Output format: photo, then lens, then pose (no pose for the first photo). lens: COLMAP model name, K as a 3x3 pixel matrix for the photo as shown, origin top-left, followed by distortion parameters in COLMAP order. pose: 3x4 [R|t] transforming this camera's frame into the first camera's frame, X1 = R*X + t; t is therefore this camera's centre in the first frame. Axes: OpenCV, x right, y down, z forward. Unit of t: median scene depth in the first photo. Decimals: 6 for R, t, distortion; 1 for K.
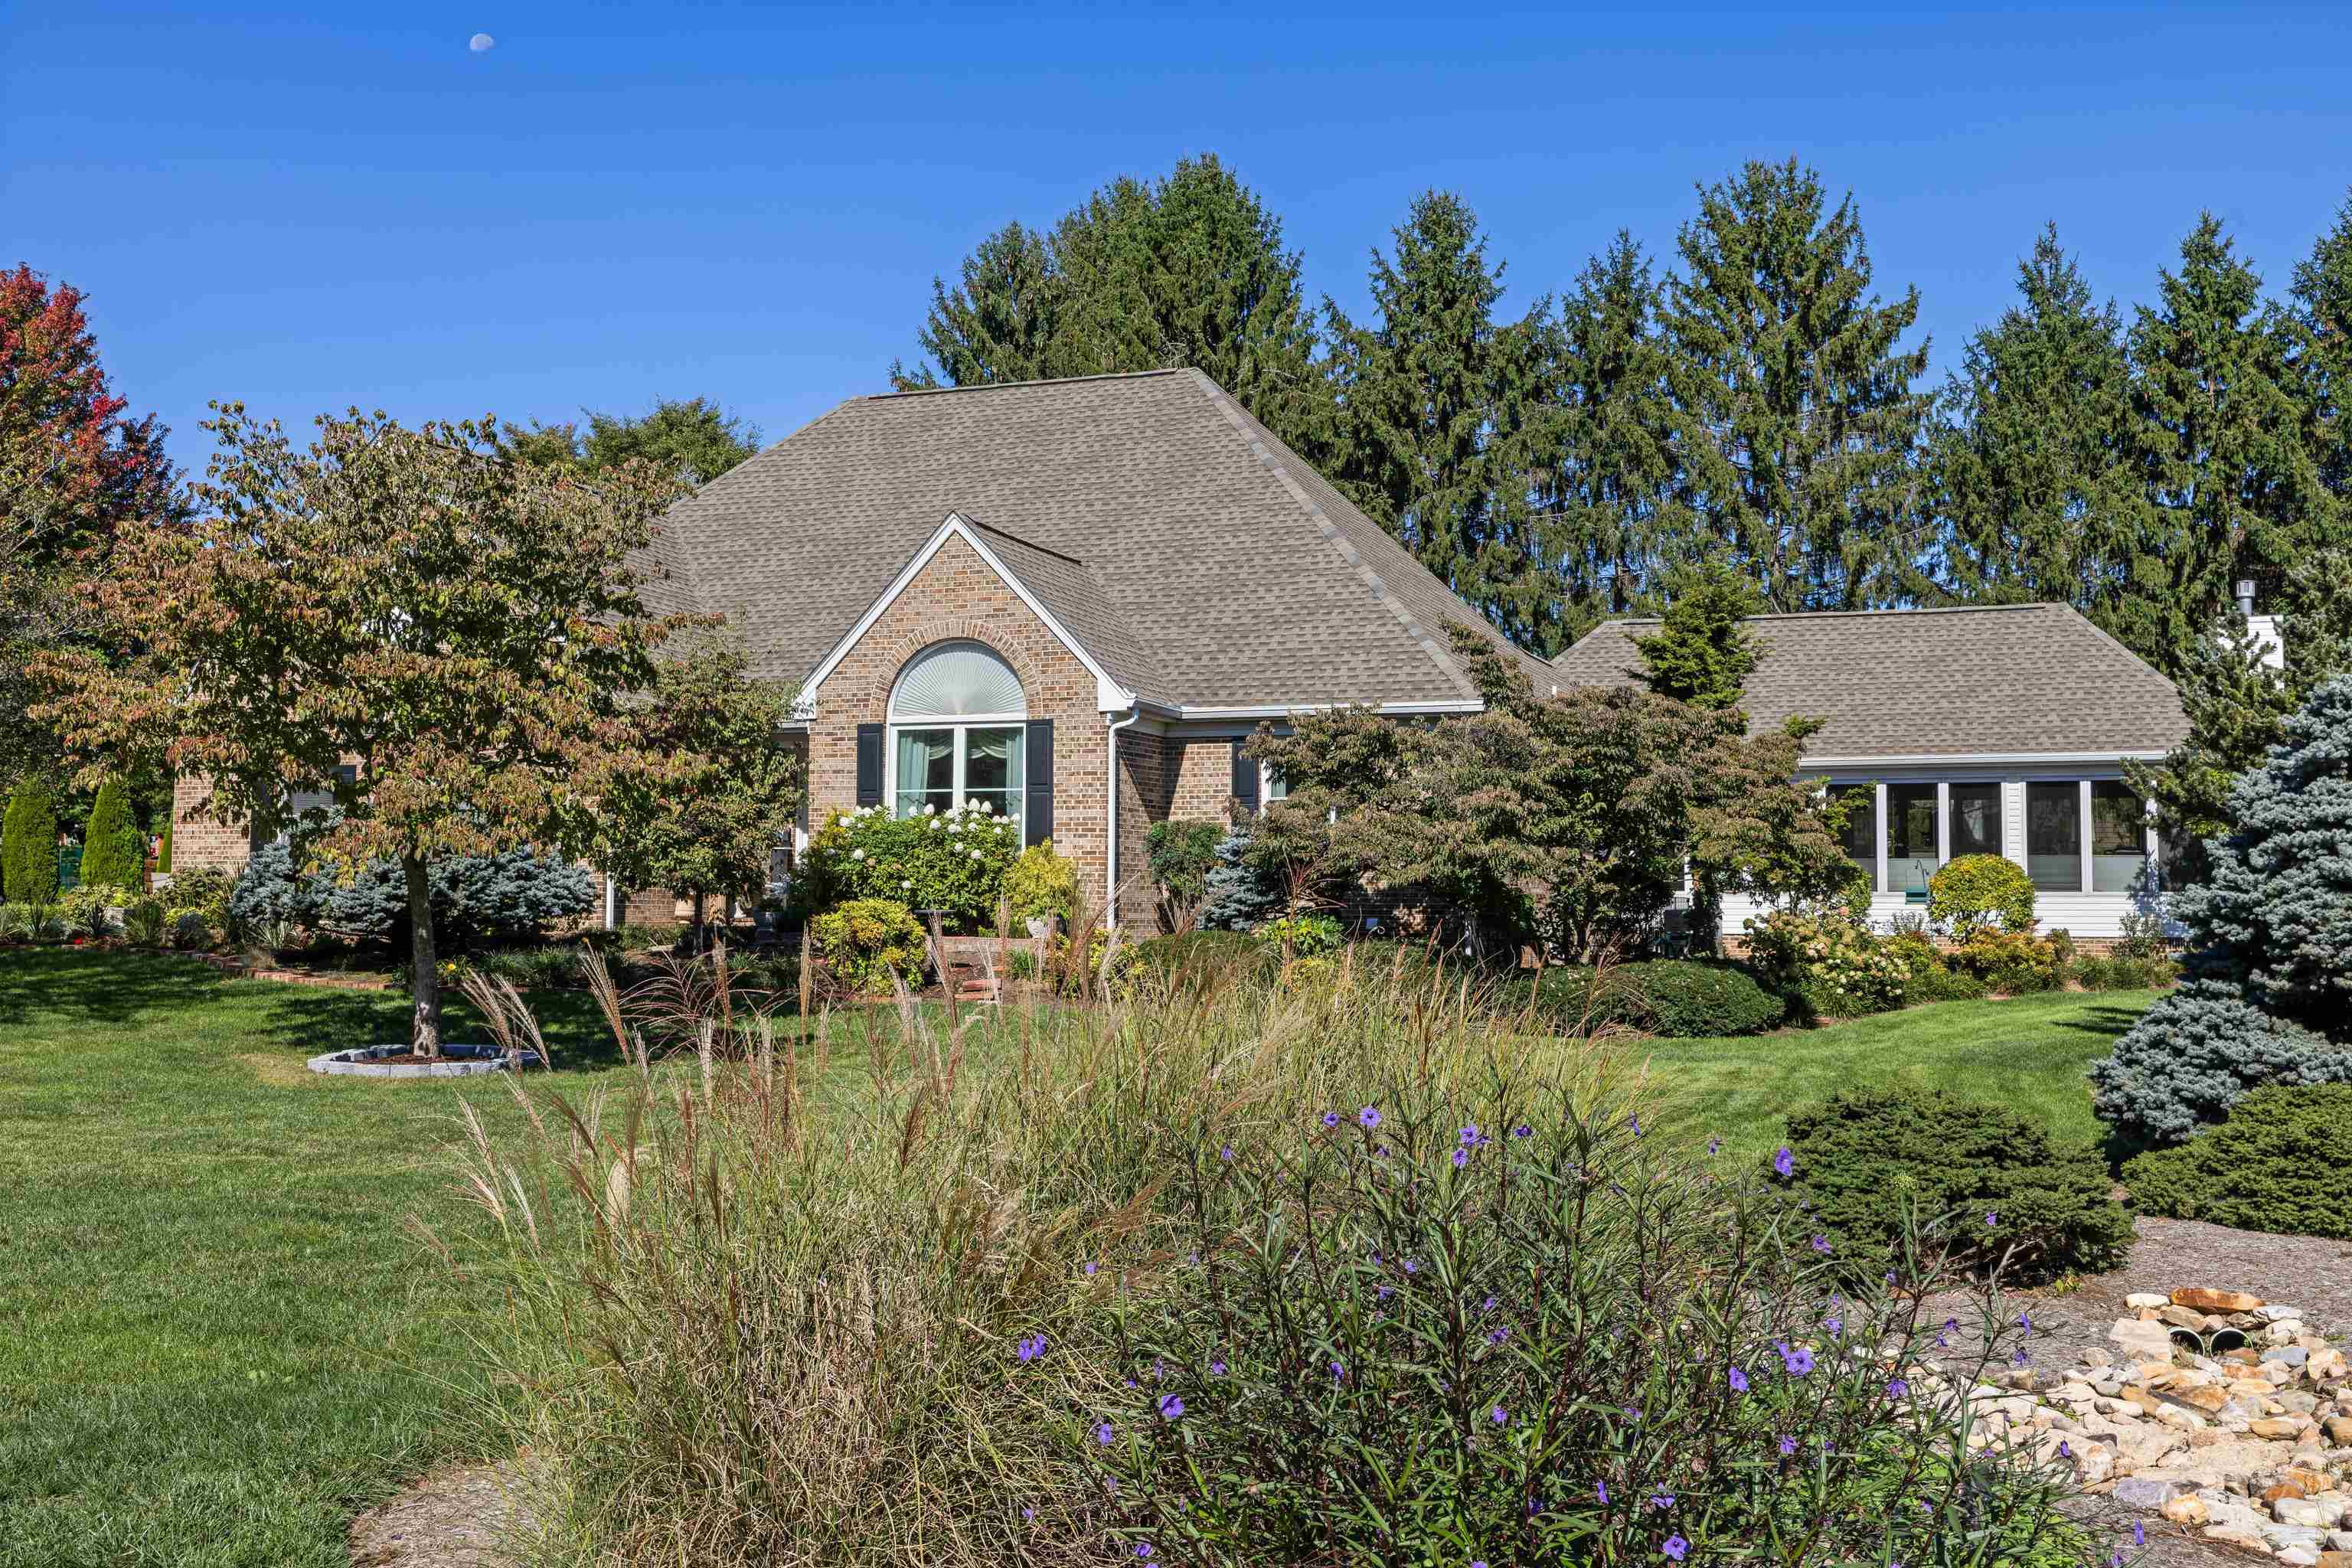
lens RADIAL K [[2235.8, 0, 1161.3], [0, 2235.8, 770.1], [0, 0, 1]] dist [-0.001261, 0.000000]
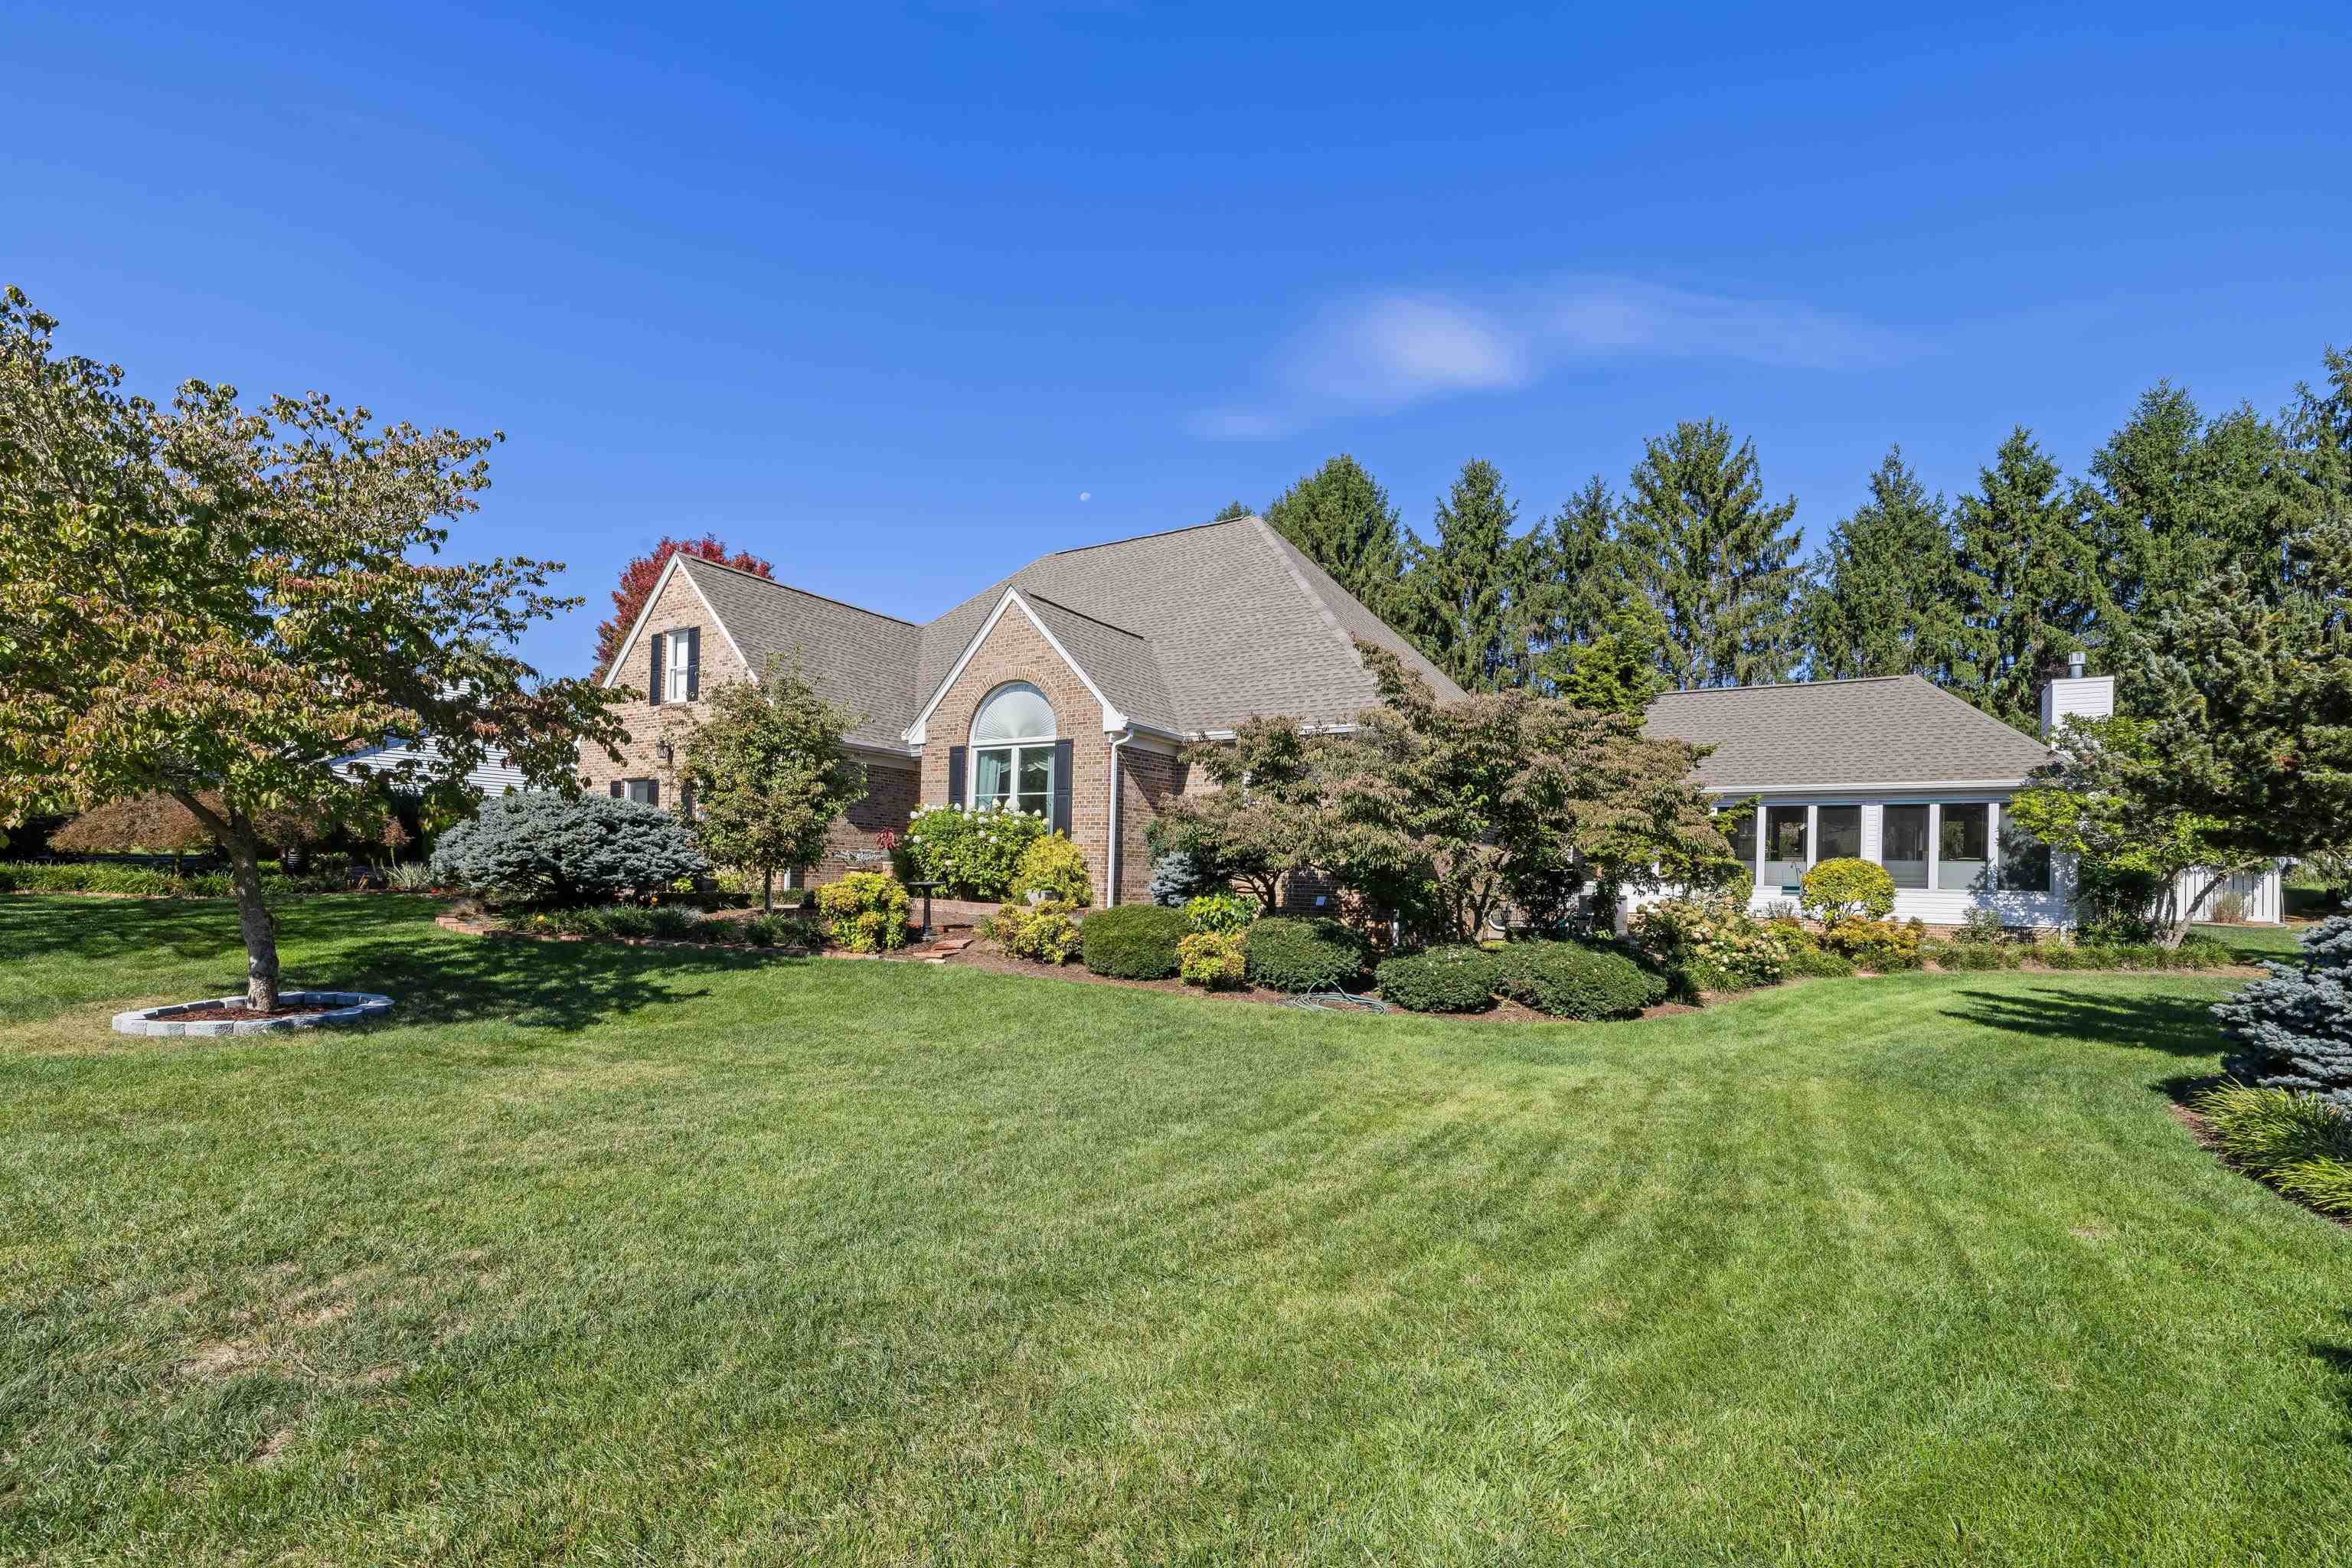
lens RADIAL K [[1026.1, 0, 1160.7], [0, 1026.1, 871.0], [0, 0, 1]] dist [-0.000050, 0.000424]
pose [[0.977864, 0.019746, -0.208309, 0.095158], [-0.009452, 0.998690, 0.050294, 0.017581], [0.209029, -0.047212, 0.976769, 0.311818]]
